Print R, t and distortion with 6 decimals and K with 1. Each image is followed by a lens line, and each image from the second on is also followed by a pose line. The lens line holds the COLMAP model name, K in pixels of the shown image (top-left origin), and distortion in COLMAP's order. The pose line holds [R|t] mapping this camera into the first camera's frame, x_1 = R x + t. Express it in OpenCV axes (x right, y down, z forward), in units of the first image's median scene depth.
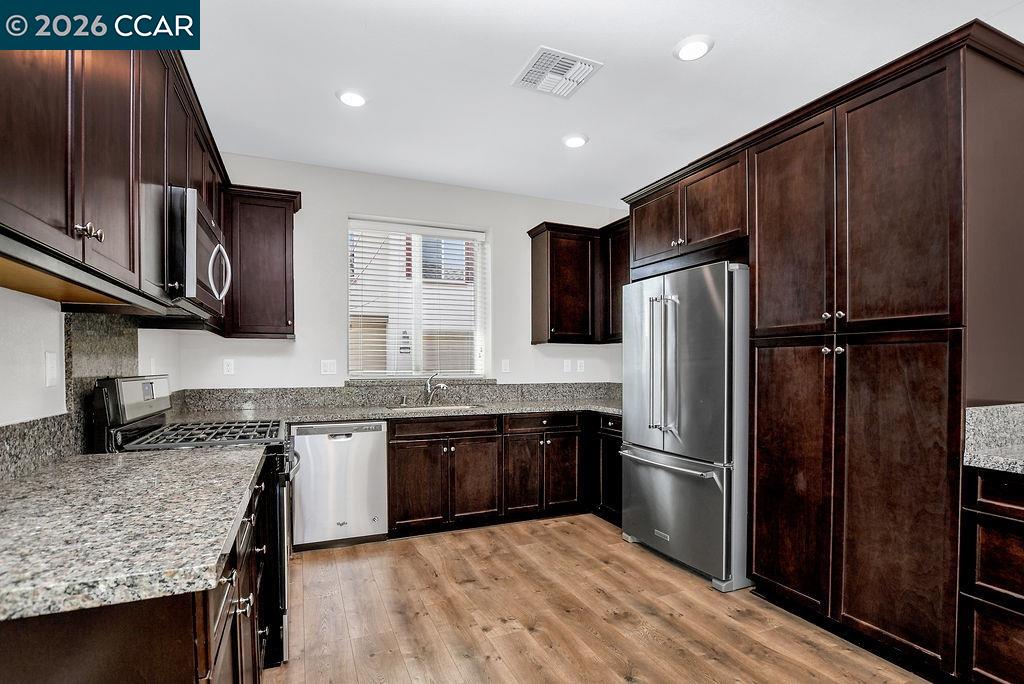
lens RADIAL K [[494.1, 0, 508.6], [0, 494.1, 371.5], [0, 0, 1]] dist [-0.026168, -0.001694]
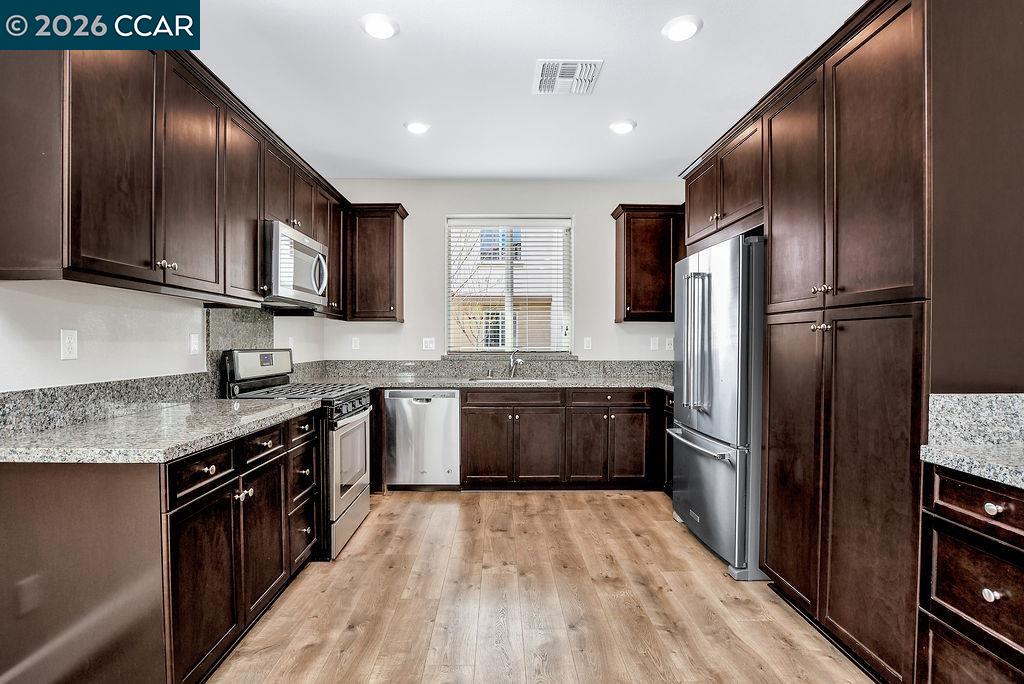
lens RADIAL K [[494.1, 0, 503.8], [0, 494.1, 348.6], [0, 0, 1]] dist [-0.026168, -0.001694]
pose [[0.921385, 0.008027, -0.388568, 0.409349], [-0.007889, 0.999967, 0.001950, -0.000871], [0.388571, 0.001269, 0.921418, -0.064424]]
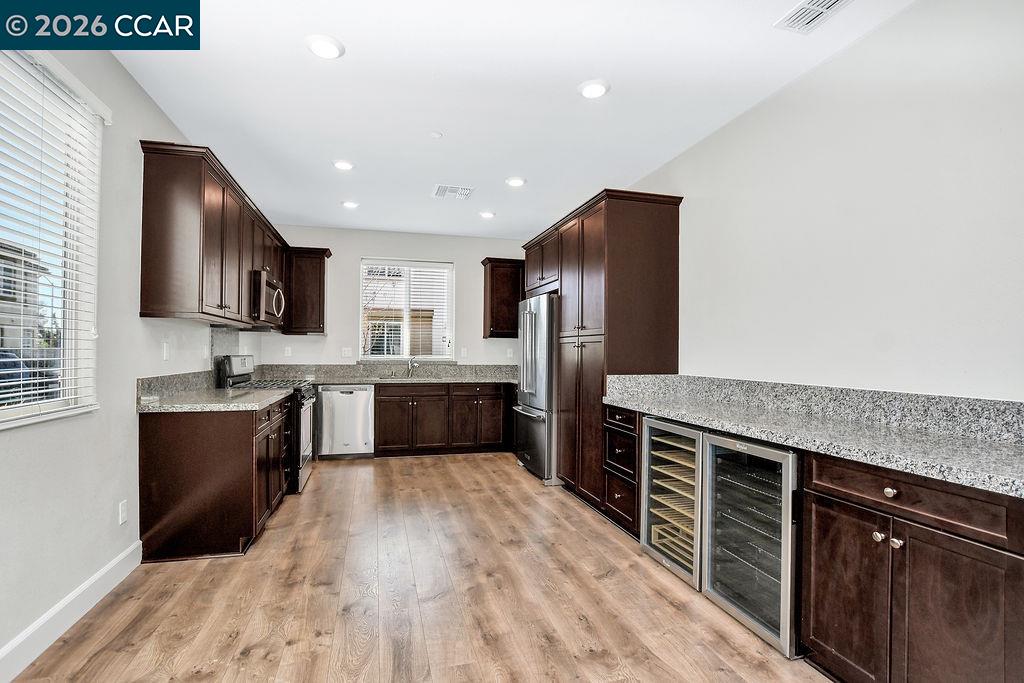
lens RADIAL K [[496.9, 0, 506.8], [0, 496.9, 345.3], [0, 0, 1]] dist [-0.030258, 0.003641]
pose [[0.989100, 0.007505, -0.147053, 0.585210], [-0.011296, 0.999625, -0.024960, 0.005048], [0.146811, 0.026349, 0.988814, -0.789080]]
